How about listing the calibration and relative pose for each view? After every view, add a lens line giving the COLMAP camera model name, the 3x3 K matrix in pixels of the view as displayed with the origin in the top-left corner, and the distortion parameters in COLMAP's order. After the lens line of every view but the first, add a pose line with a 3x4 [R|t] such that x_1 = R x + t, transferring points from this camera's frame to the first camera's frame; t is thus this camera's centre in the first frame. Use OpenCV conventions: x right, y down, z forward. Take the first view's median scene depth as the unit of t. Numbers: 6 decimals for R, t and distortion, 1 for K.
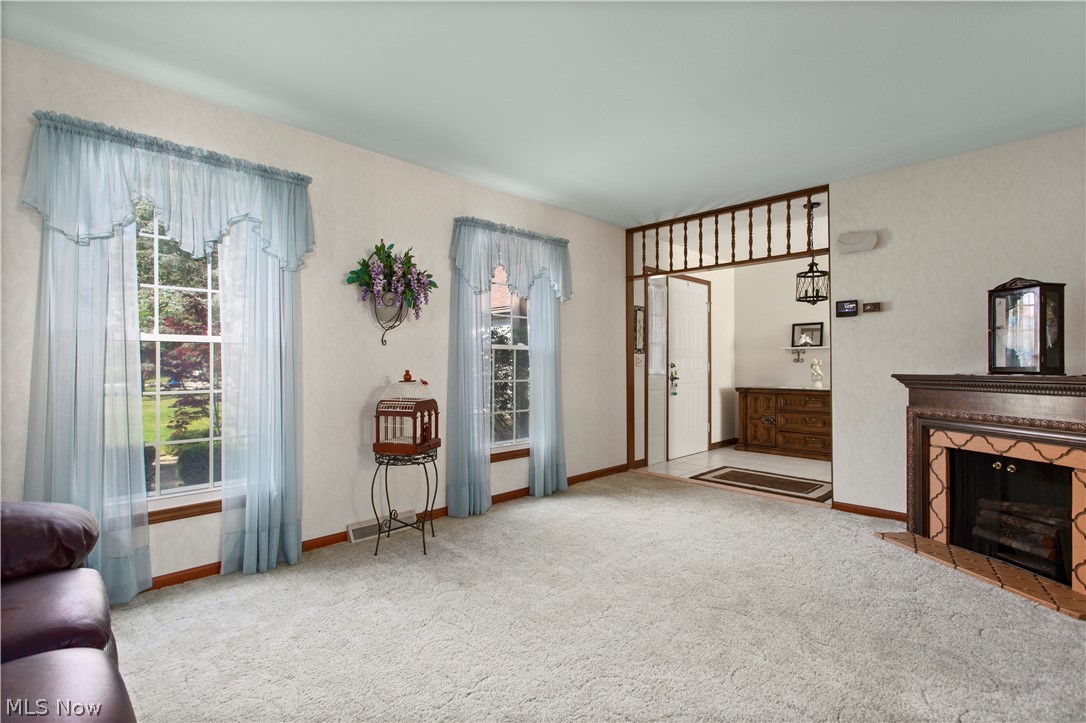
lens RADIAL K [[518.3, 0, 543.0], [0, 518.3, 361.5], [0, 0, 1]] dist [-0.000607, -0.000066]
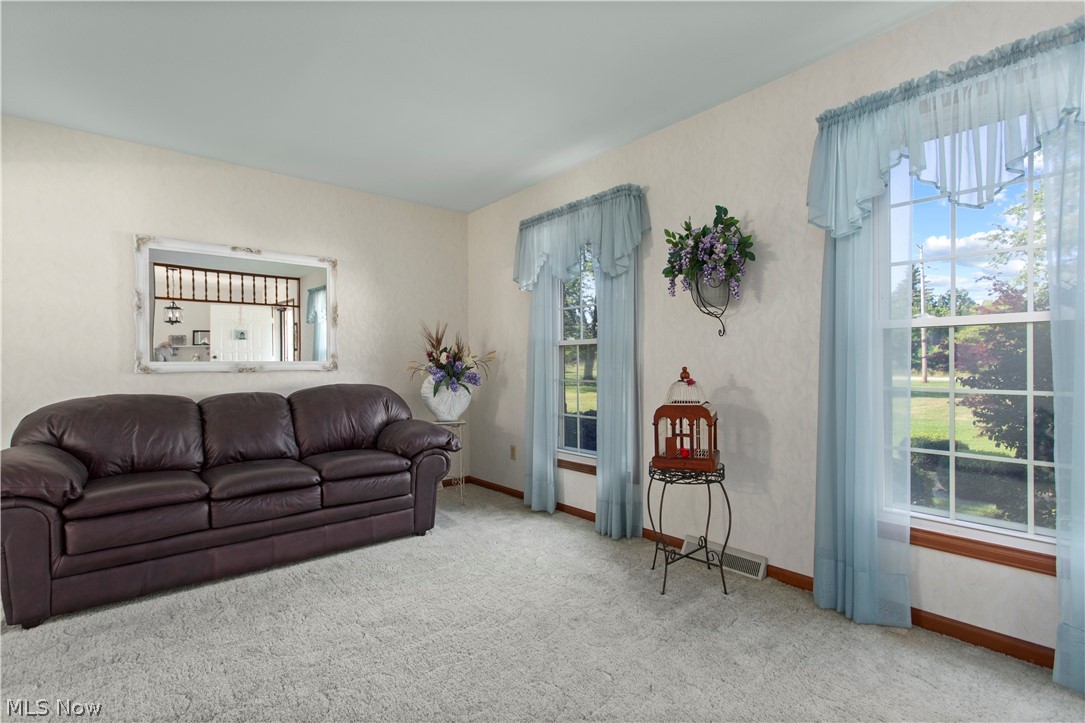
lens RADIAL K [[517.8, 0, 542.5], [0, 517.8, 361.5], [0, 0, 1]] dist [-0.000607, -0.000066]
pose [[-0.102261, 0.001595, -0.994756, 0.574839], [0.017475, 0.999847, -0.000193, 0.003561], [0.994604, -0.017403, -0.102273, 0.859986]]
